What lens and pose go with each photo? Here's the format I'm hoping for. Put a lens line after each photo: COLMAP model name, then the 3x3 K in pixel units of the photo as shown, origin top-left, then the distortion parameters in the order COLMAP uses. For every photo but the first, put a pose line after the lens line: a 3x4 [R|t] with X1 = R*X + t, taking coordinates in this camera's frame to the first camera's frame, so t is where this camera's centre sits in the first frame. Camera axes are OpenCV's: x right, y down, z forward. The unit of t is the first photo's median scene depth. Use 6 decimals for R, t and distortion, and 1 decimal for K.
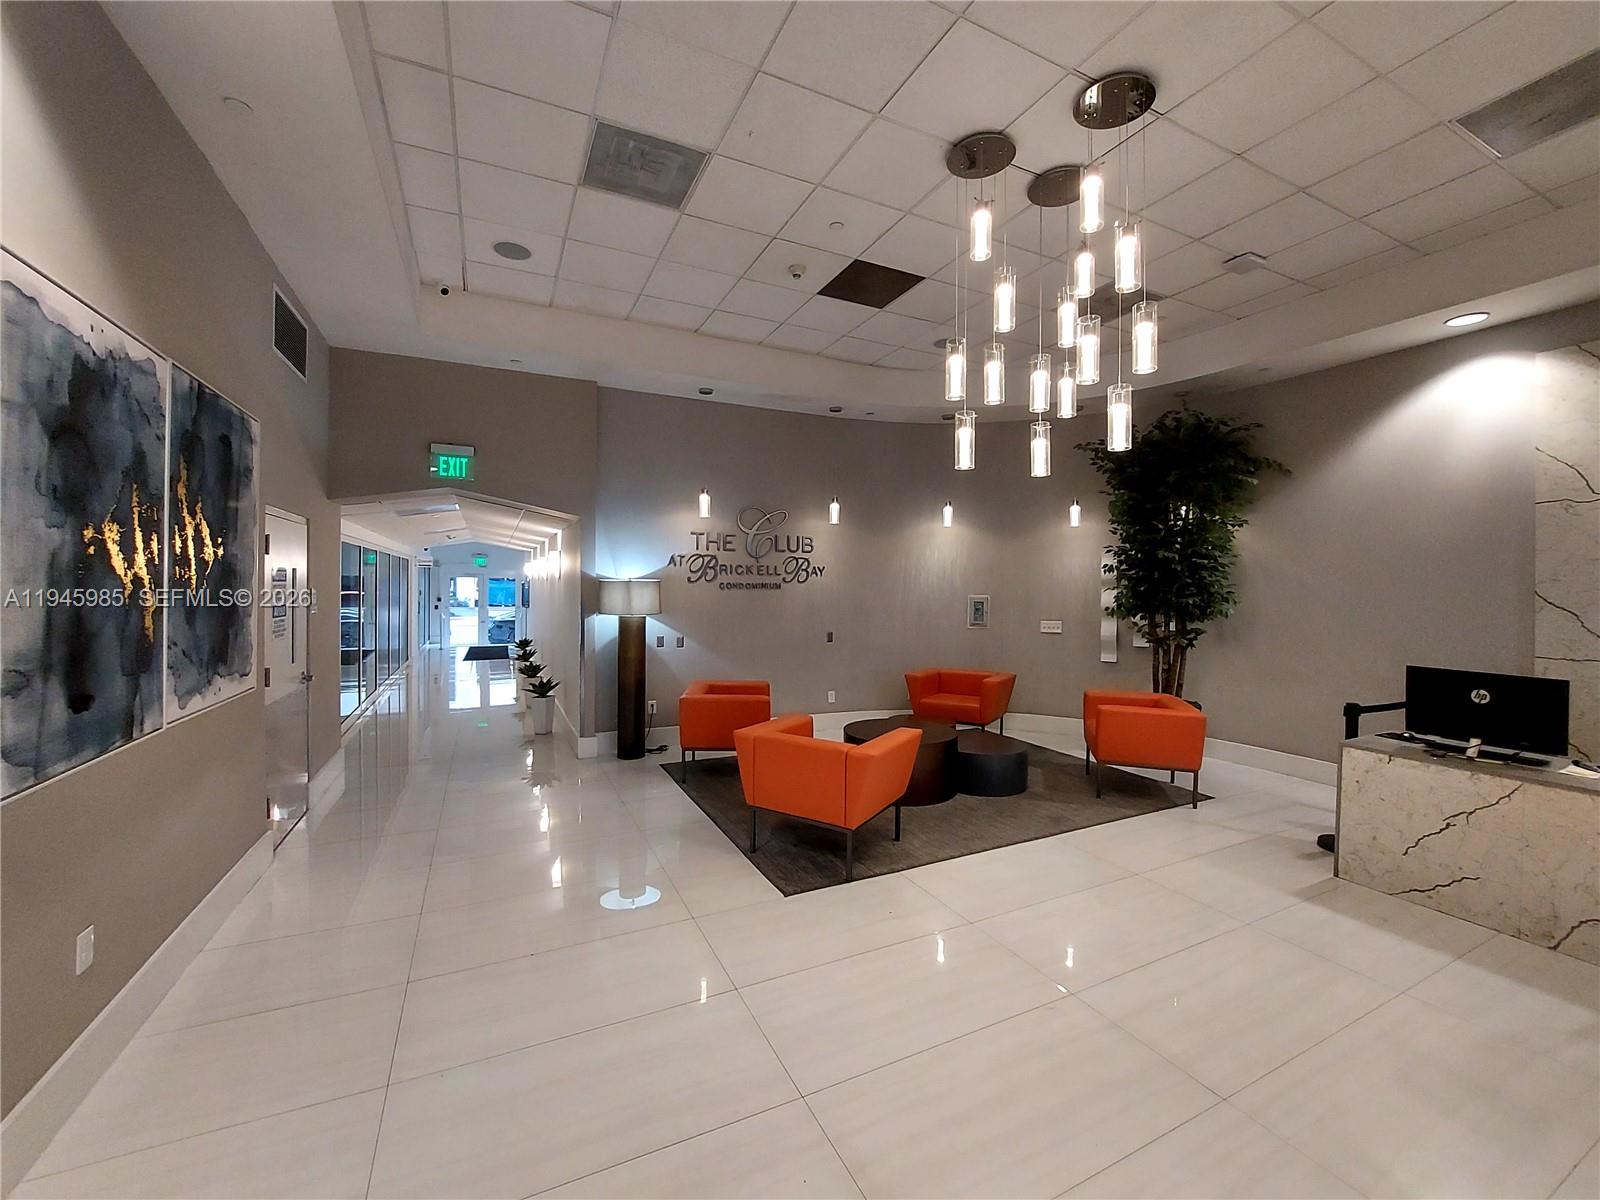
lens RADIAL K [[640.3, 0, 797.8], [0, 640.3, 590.7], [0, 0, 1]] dist [-0.001684, -0.000519]
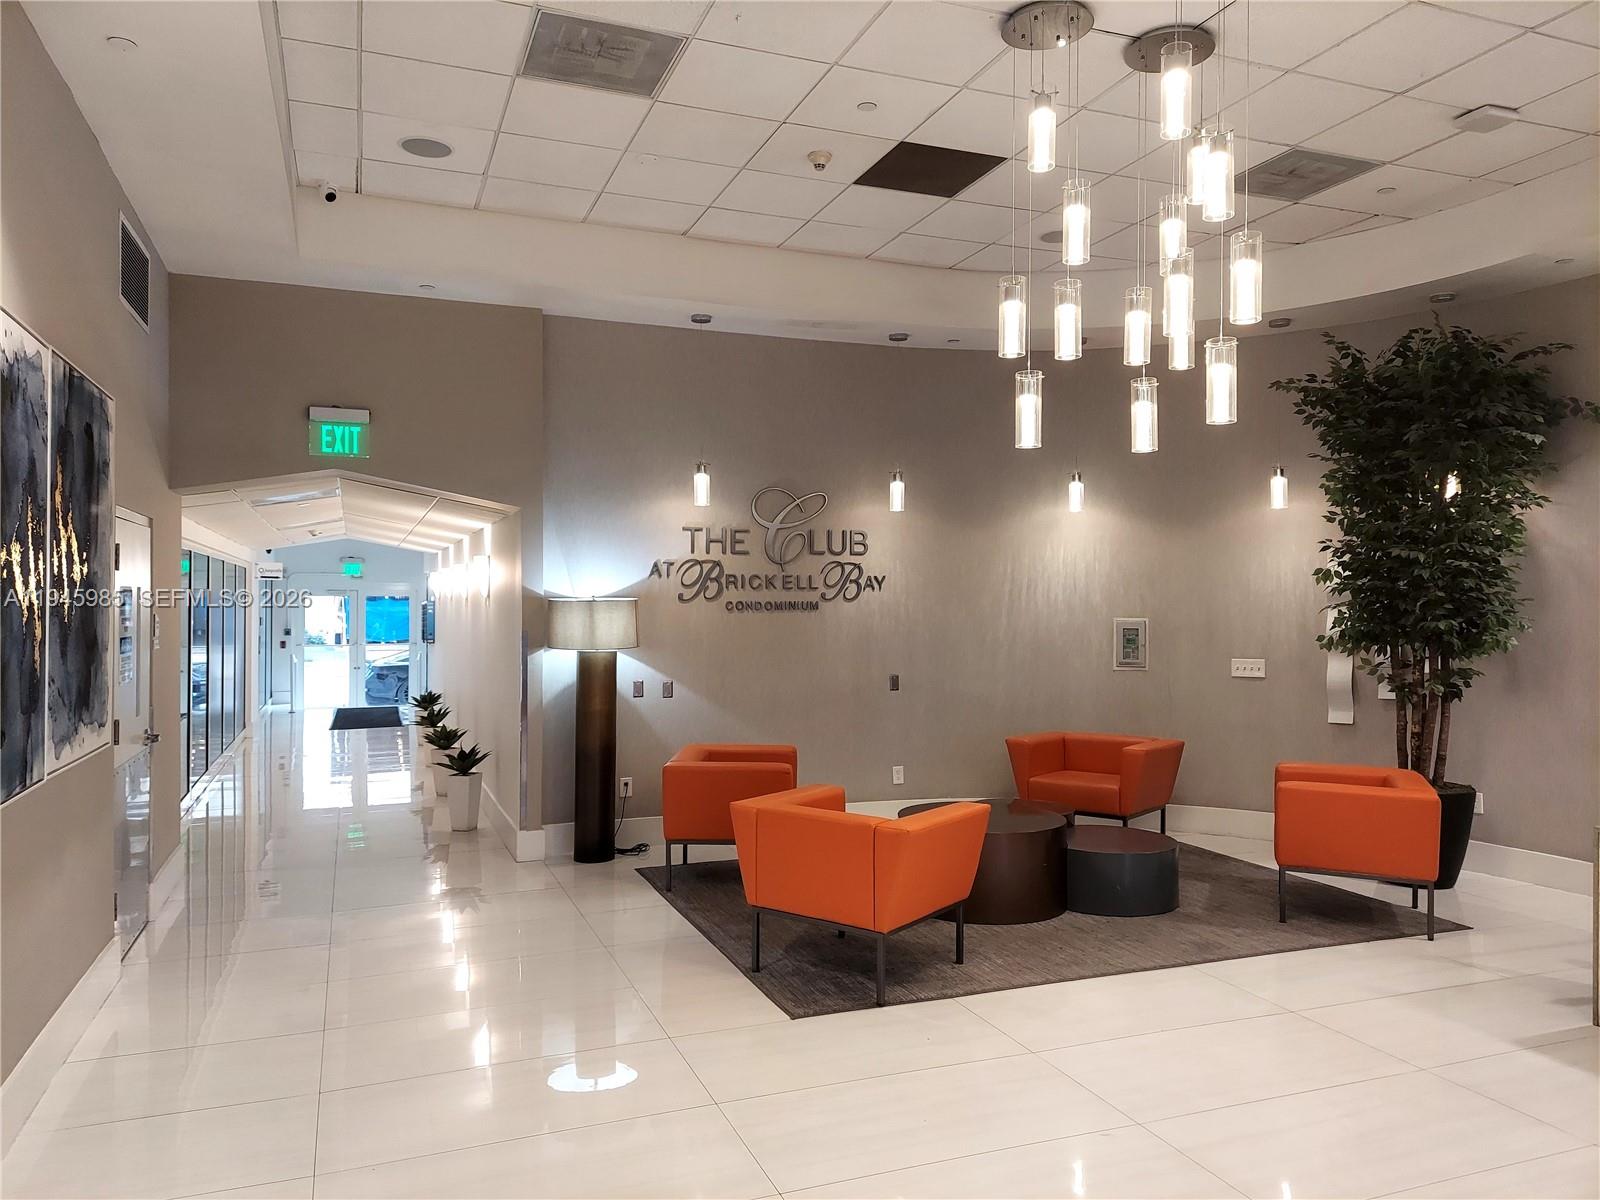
lens RADIAL K [[1138.8, 0, 799.7], [0, 1138.8, 596.6], [0, 0, 1]] dist [0.129184, -0.100546]
pose [[0.996652, -0.008008, -0.081373, 0.060925], [0.006783, 0.999860, -0.015326, 0.001135], [0.081485, 0.014723, 0.996566, -0.212593]]
